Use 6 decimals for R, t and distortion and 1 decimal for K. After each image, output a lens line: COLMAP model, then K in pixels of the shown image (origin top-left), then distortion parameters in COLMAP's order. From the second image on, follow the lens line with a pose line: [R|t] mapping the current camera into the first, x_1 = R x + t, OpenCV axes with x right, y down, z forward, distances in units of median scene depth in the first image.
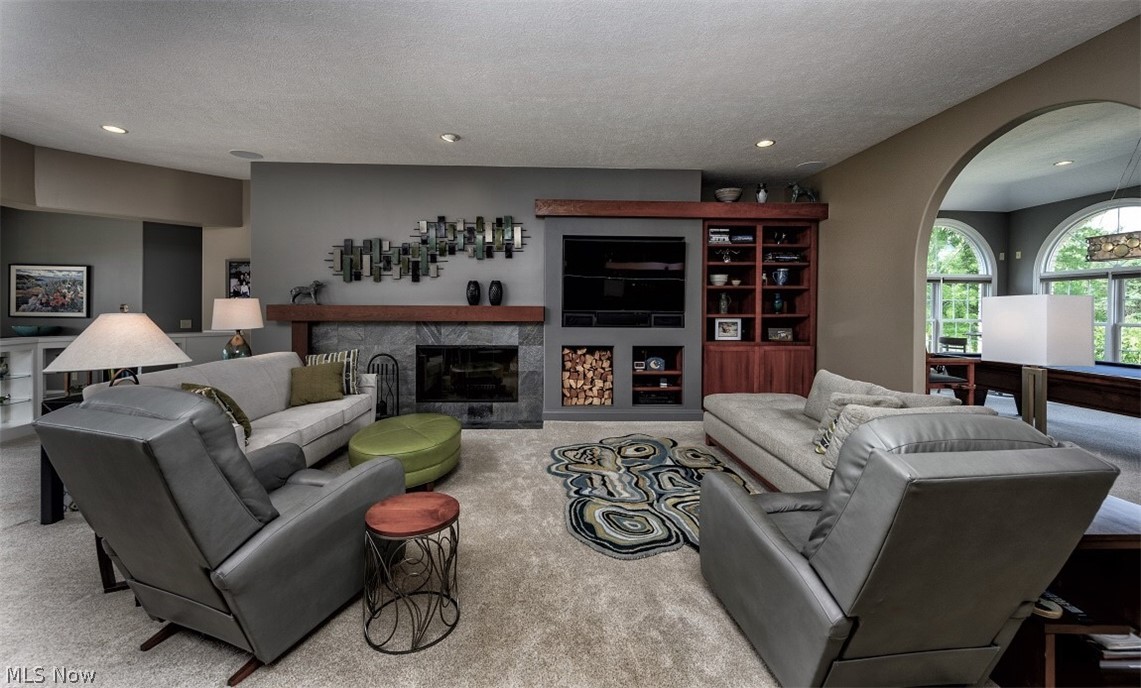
lens RADIAL K [[450.6, 0, 565.4], [0, 450.6, 312.3], [0, 0, 1]] dist [-0.005959, -0.000114]
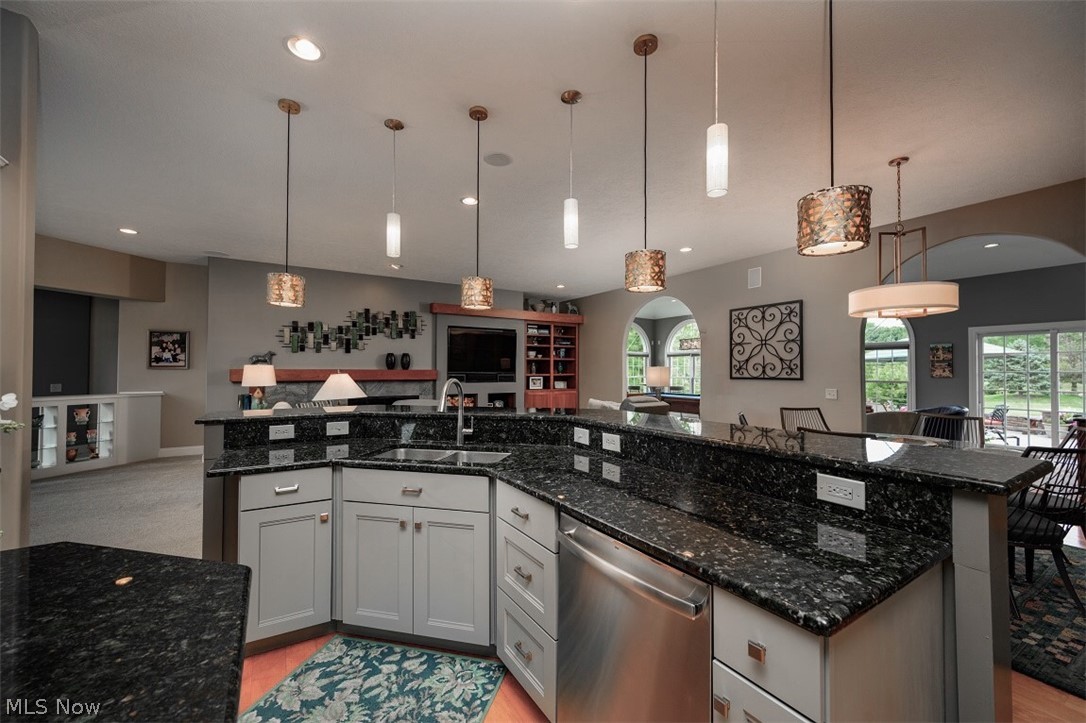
lens RADIAL K [[429.1, 0, 539.3], [0, 429.1, 365.0], [0, 0, 1]] dist [0.000259, 0.000128]
pose [[0.872496, 0.003160, 0.488610, -0.459389], [0.008060, 0.999750, -0.020860, 0.003655], [-0.488554, 0.022138, 0.872253, -0.481814]]
